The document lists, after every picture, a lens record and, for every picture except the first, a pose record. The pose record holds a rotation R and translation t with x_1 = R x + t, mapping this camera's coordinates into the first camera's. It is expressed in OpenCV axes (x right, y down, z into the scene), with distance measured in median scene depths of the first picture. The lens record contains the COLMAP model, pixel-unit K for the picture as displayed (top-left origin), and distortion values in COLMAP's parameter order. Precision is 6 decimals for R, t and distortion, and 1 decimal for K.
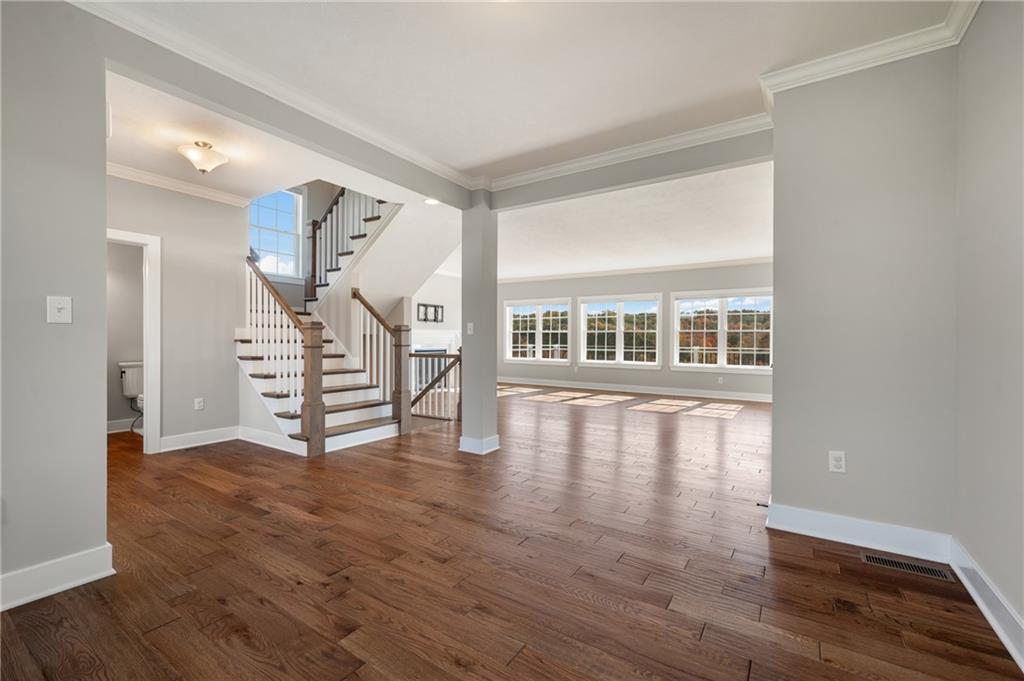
lens RADIAL K [[435.6, 0, 512.0], [0, 435.6, 340.5], [0, 0, 1]] dist [0.009504, 0.000152]
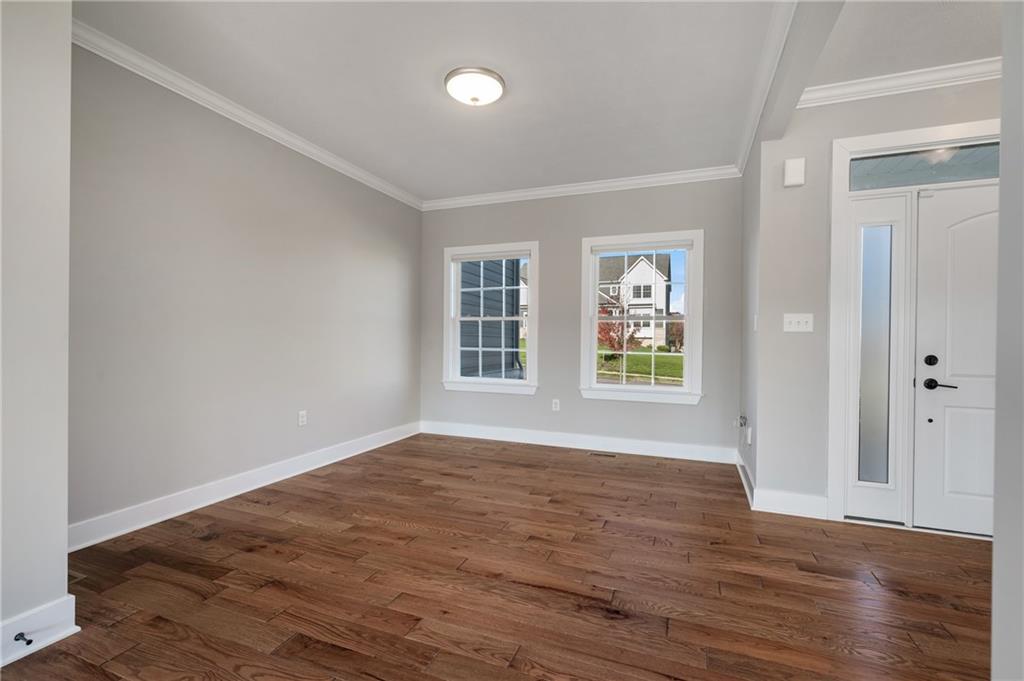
lens RADIAL K [[446.0, 0, 512.0], [0, 446.0, 340.5], [0, 0, 1]] dist [0.001457, 0.000125]
pose [[-0.978276, -0.012758, -0.206913, 0.097771], [-0.013668, 0.999902, 0.002969, -0.000316], [0.206855, 0.005733, -0.978355, 1.539153]]
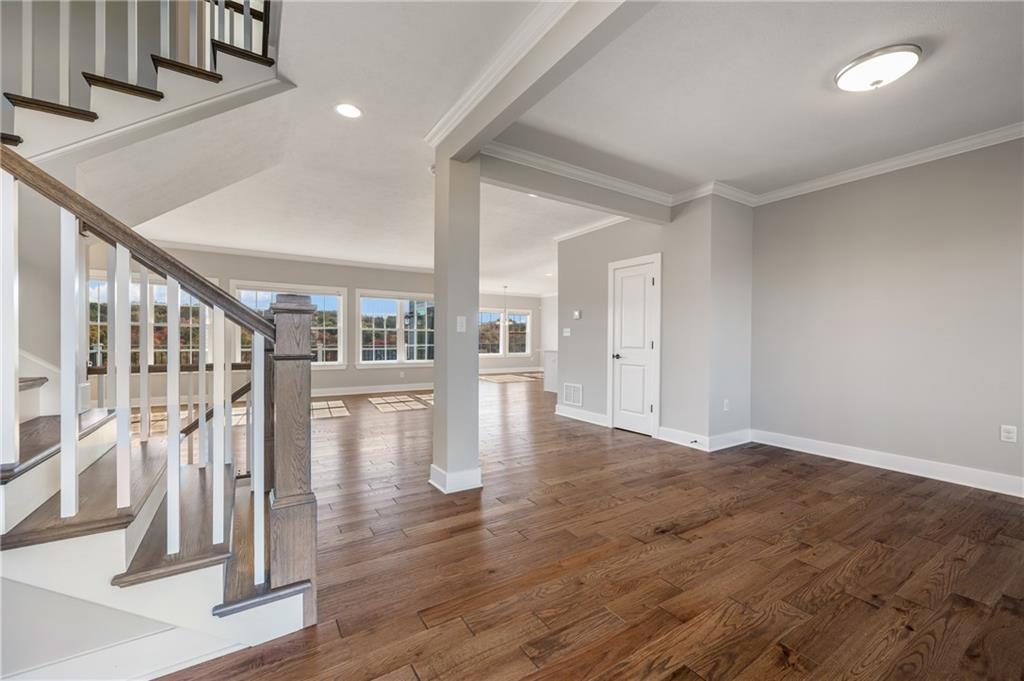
lens RADIAL K [[413.1, 0, 512.0], [0, 413.1, 340.5], [0, 0, 1]] dist [-0.002170, 0.000155]
pose [[0.406404, -0.002599, 0.913690, -1.014736], [-0.004318, 0.999979, 0.004765, -0.001772], [-0.913683, -0.005882, 0.406384, 0.920839]]
